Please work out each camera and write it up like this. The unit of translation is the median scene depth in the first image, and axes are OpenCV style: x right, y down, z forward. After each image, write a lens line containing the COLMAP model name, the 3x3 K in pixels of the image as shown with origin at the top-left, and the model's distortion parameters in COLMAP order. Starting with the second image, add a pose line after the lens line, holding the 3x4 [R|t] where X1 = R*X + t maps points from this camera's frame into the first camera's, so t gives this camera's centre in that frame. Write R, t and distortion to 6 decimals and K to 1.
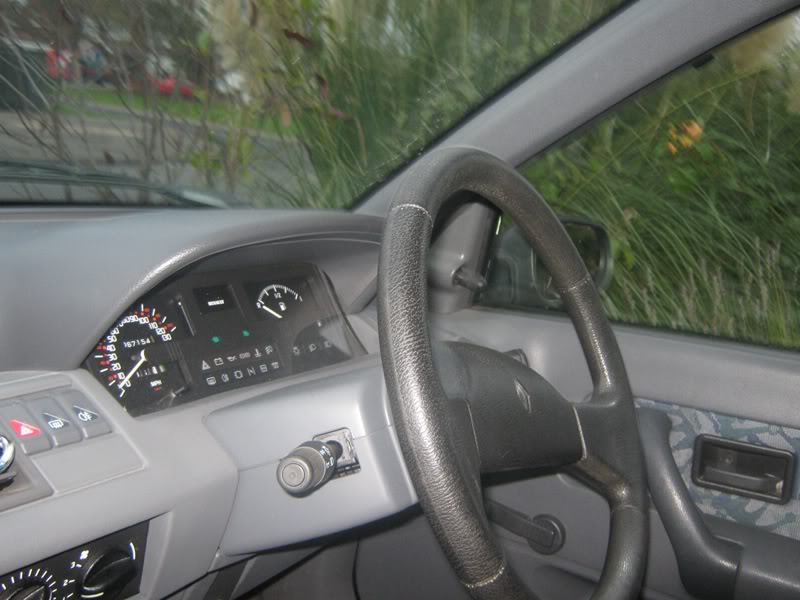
lens RADIAL K [[897.8, 0, 394.1], [0, 897.8, 300.6], [0, 0, 1]] dist [-0.081020, 0.000000]
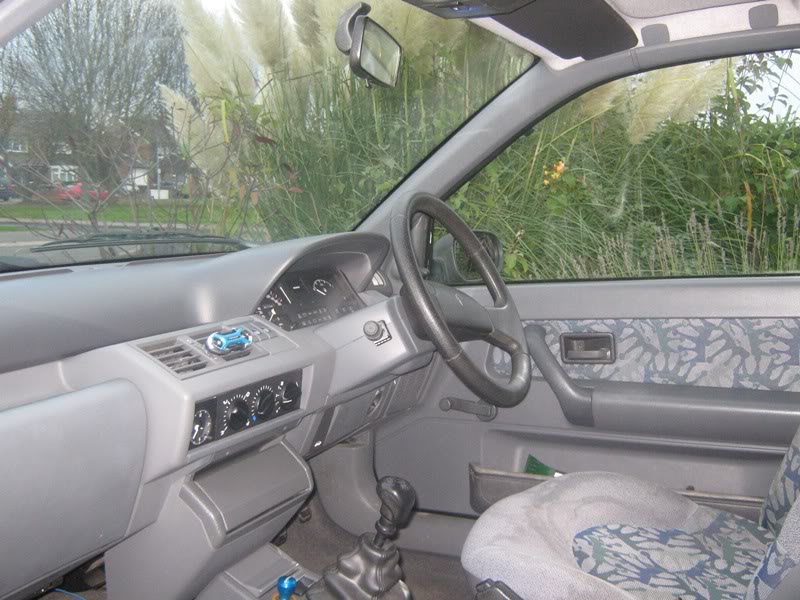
lens RADIAL K [[897.8, 0, 402.8], [0, 897.8, 299.5], [0, 0, 1]] dist [-0.081020, 0.000000]
pose [[0.984894, -0.143795, 0.096469, -0.136840], [0.150741, 0.986160, -0.069037, 0.164345], [-0.085206, 0.082536, 0.992939, -0.786334]]
